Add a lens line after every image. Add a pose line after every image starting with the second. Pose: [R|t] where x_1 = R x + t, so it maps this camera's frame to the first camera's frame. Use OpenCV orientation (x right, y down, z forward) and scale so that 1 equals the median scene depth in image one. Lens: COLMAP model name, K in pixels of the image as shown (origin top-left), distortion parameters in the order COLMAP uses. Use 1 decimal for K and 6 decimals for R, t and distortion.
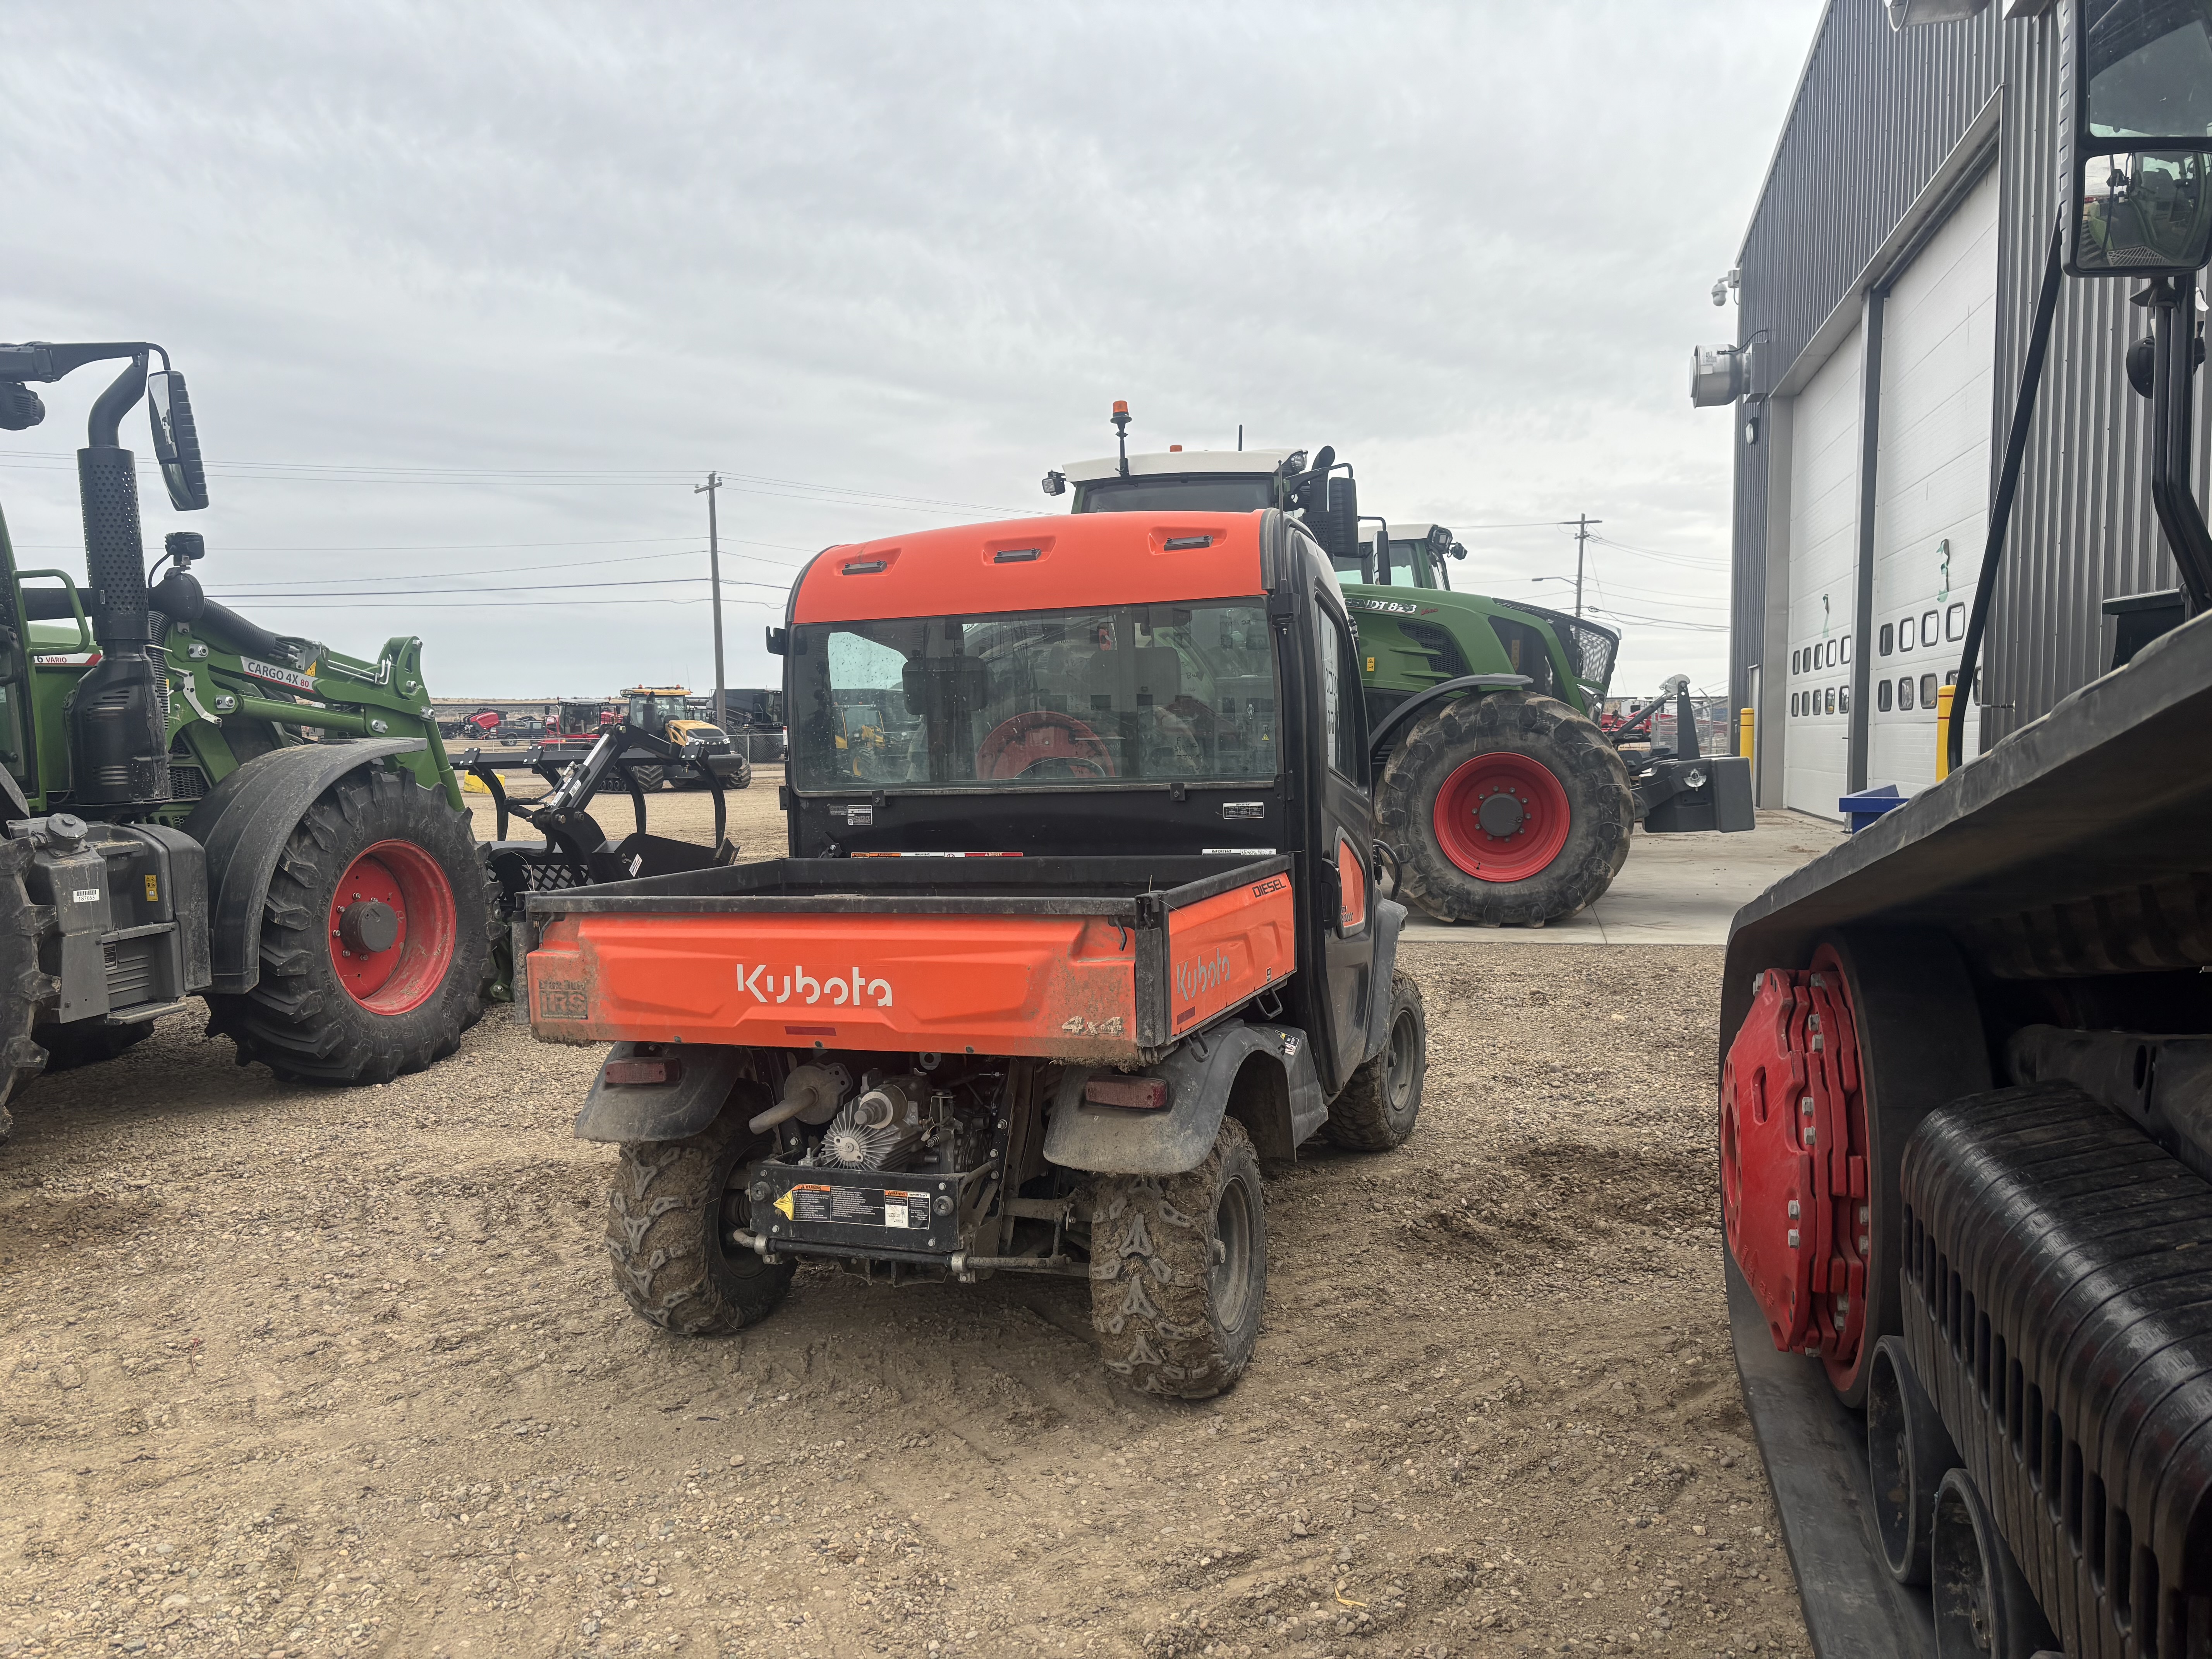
lens RADIAL K [[1682.6, 0, 1106.0], [0, 1682.6, 829.5], [0, 0, 1]] dist [0.086440, -0.000073]
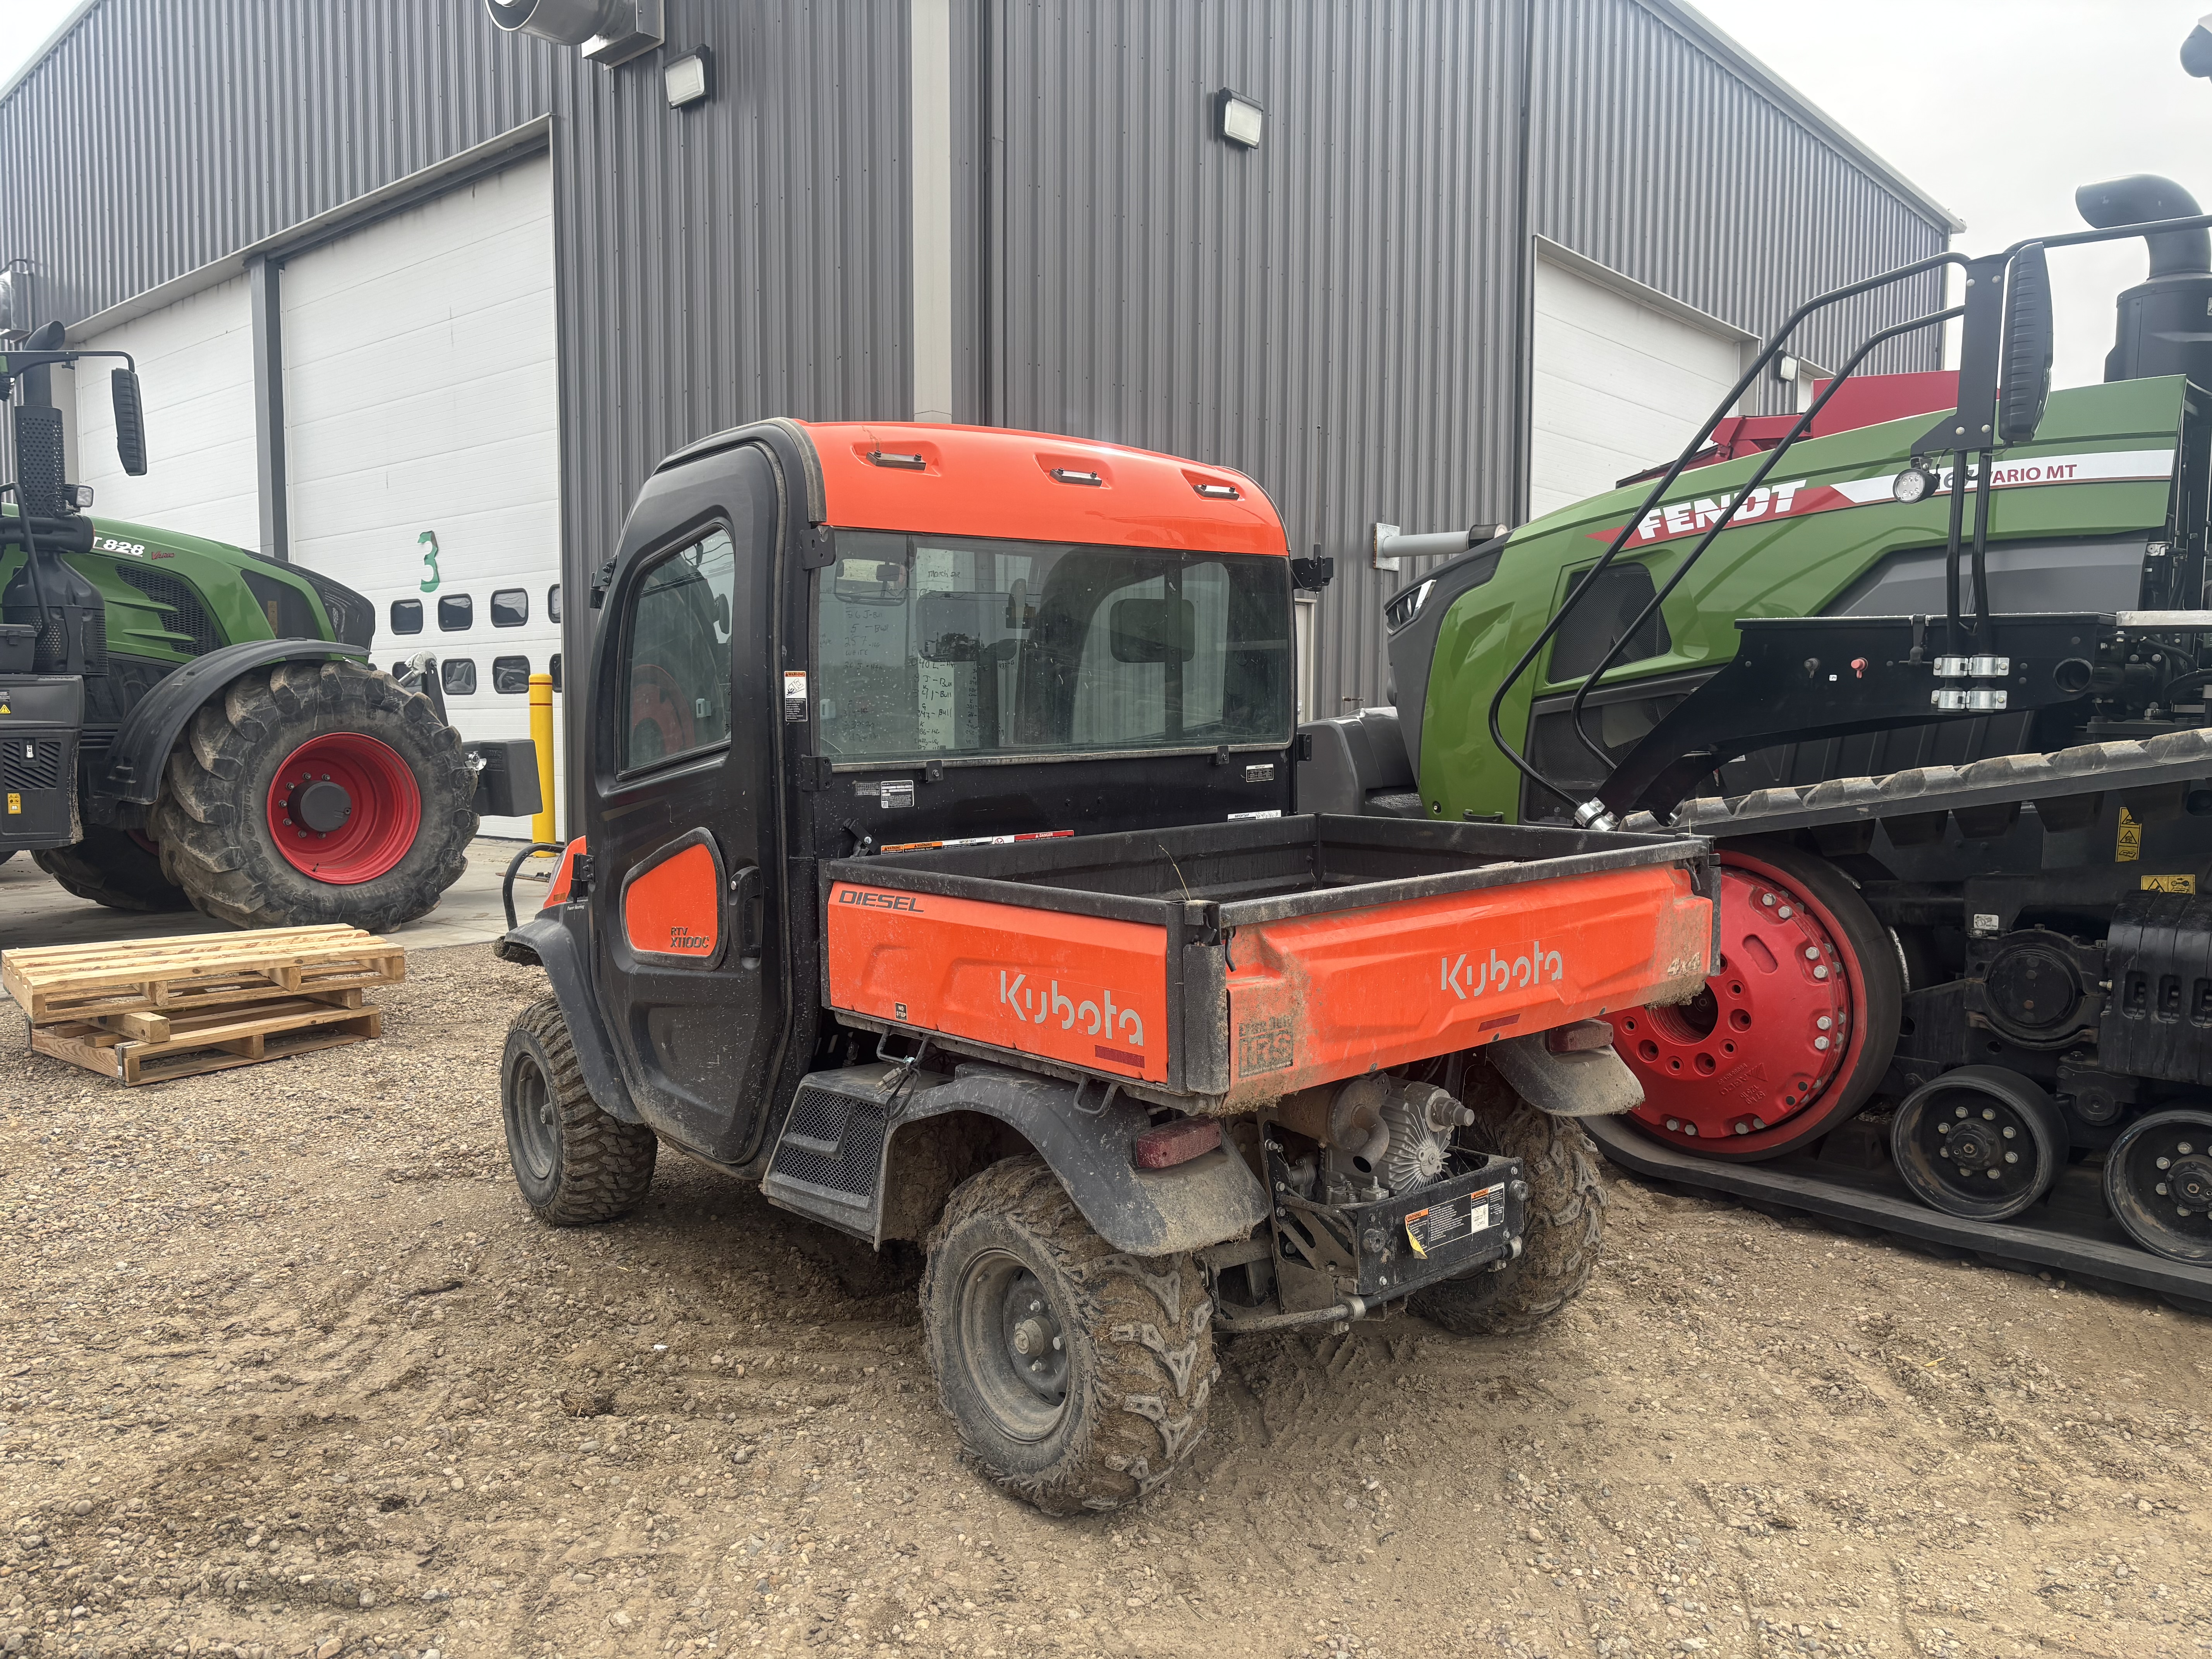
lens RADIAL K [[1679.8, 0, 1106.0], [0, 1679.8, 829.5], [0, 0, 1]] dist [0.037512, 0.000036]
pose [[0.459838, -0.048737, 0.886665, -0.757733], [0.046239, 0.998452, 0.030902, -0.011645], [-0.886798, 0.026789, 0.461379, 0.572096]]
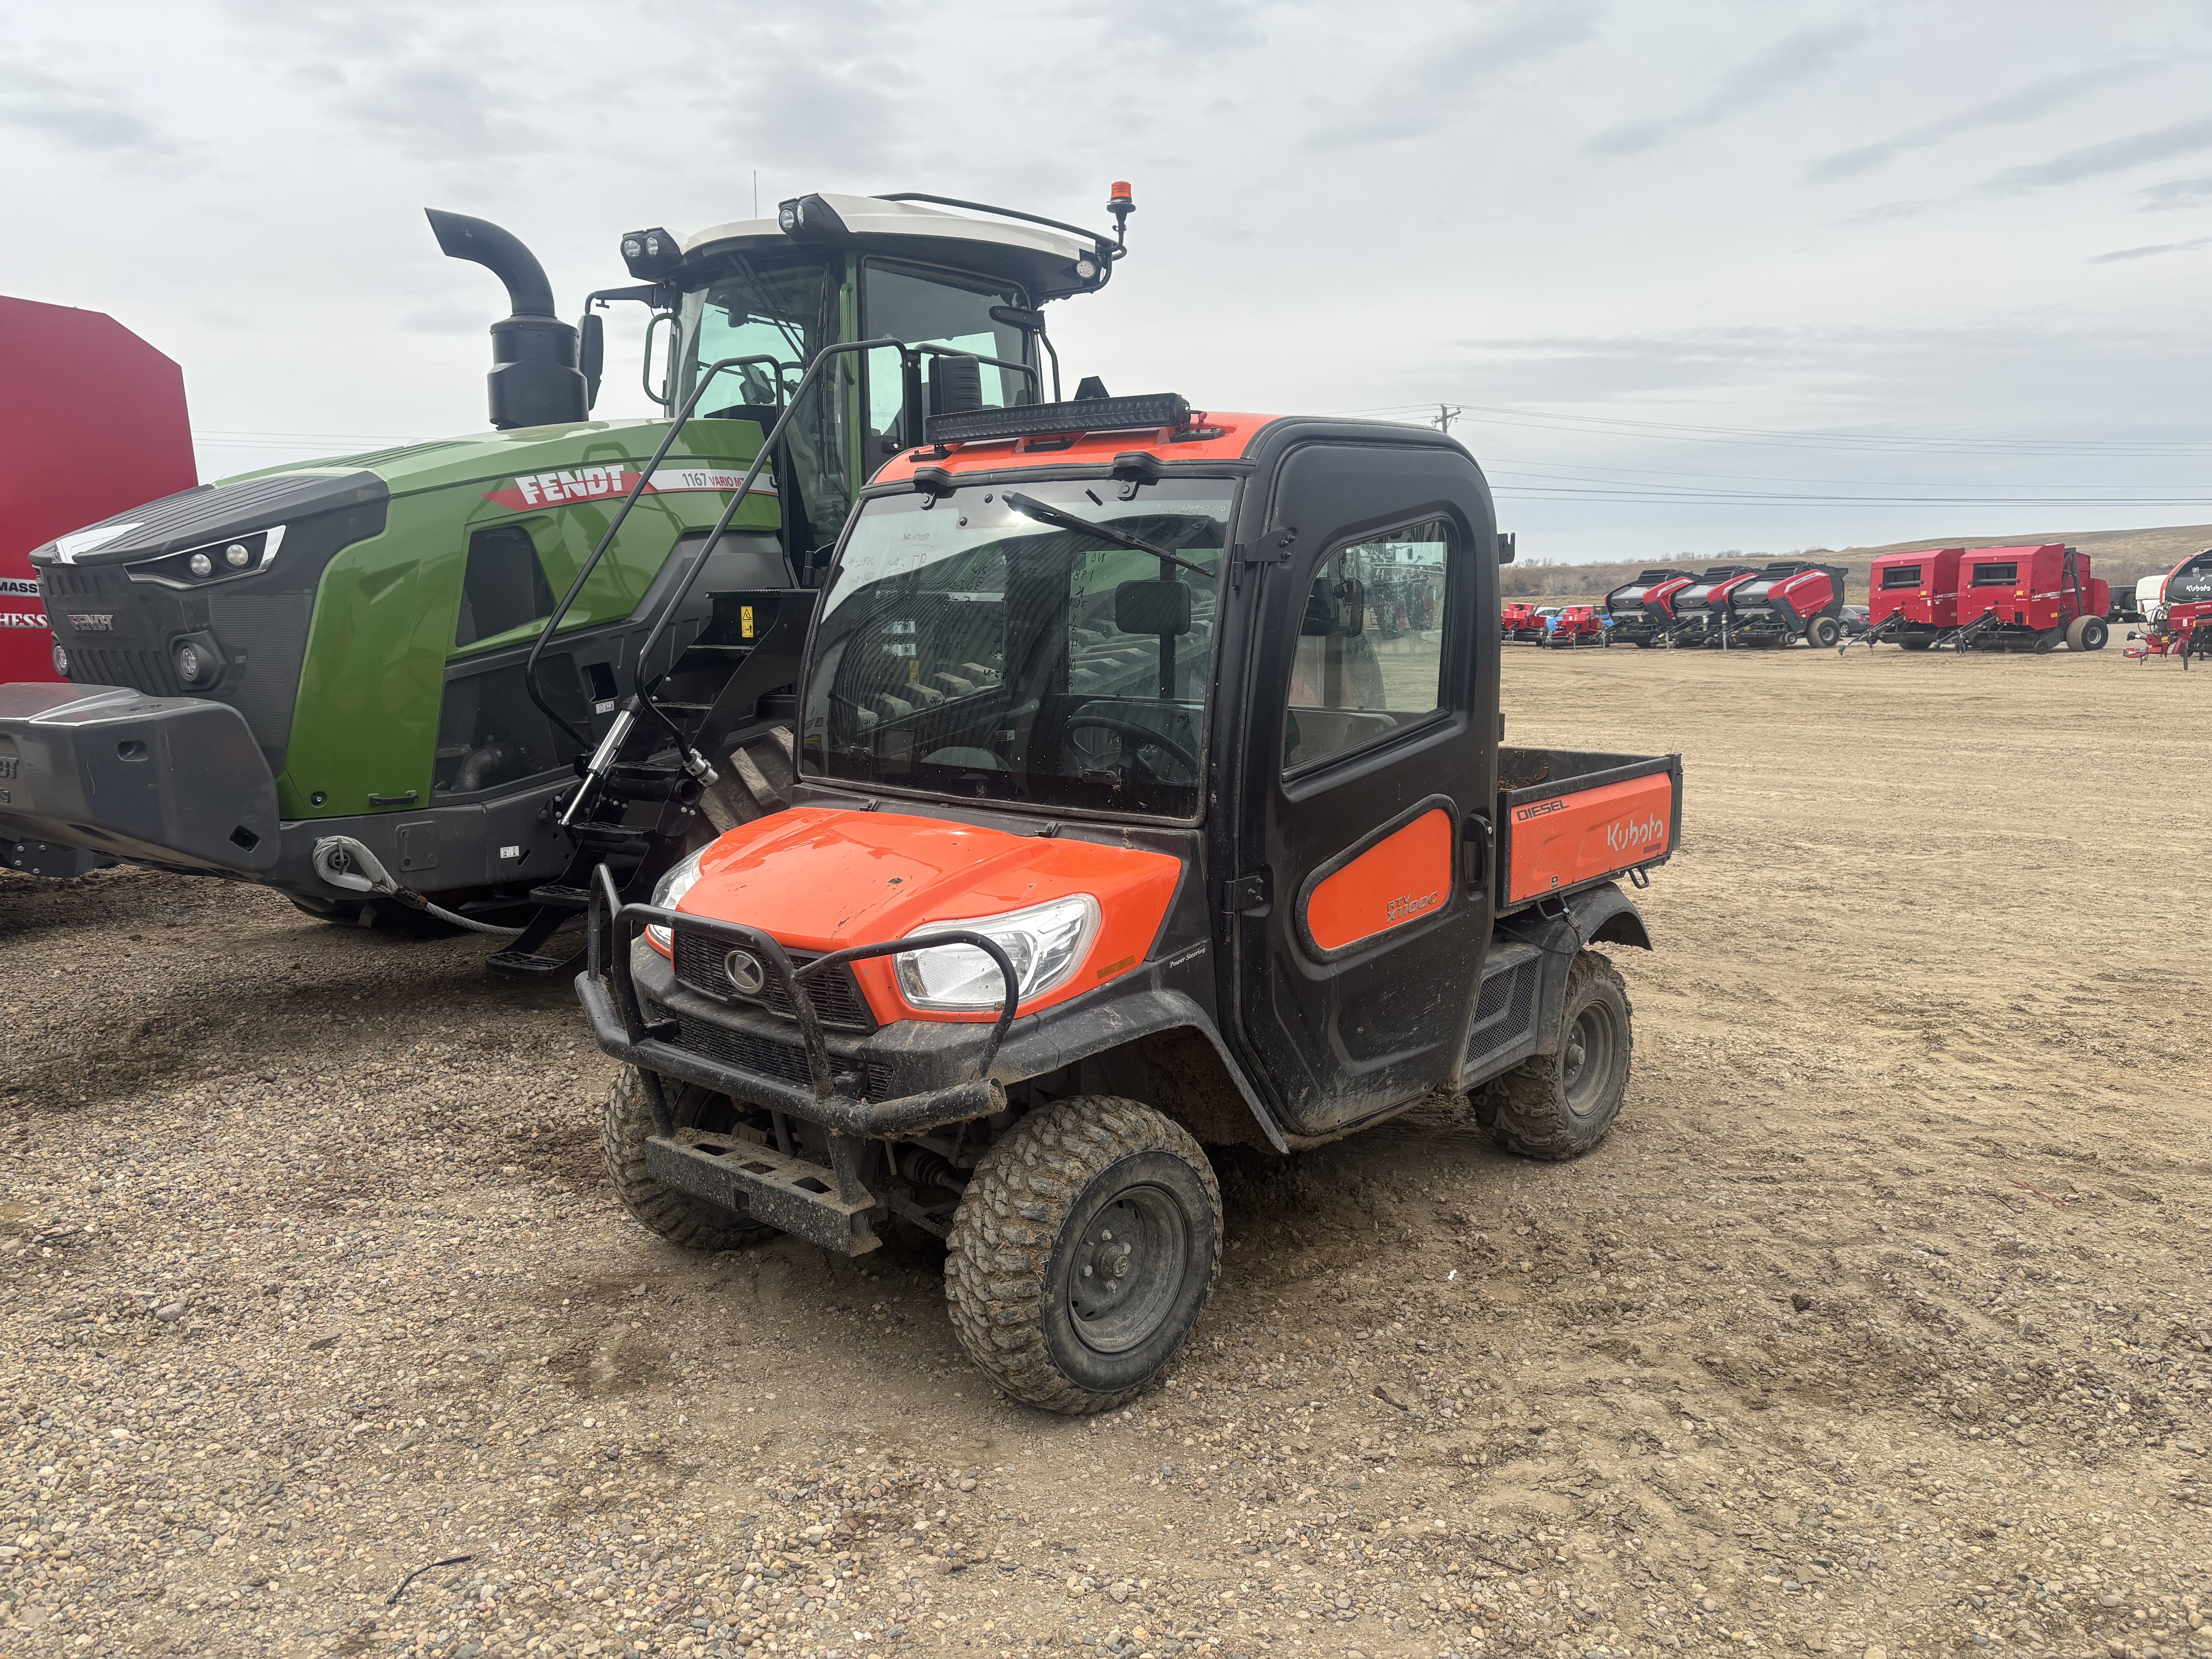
lens RADIAL K [[1679.8, 0, 1106.0], [0, 1679.8, 829.5], [0, 0, 1]] dist [0.037512, 0.000036]
pose [[-0.938875, -0.010021, 0.344113, -0.291767], [0.057670, 0.980873, 0.185910, -0.145686], [-0.339395, 0.194391, -0.920339, 1.930296]]
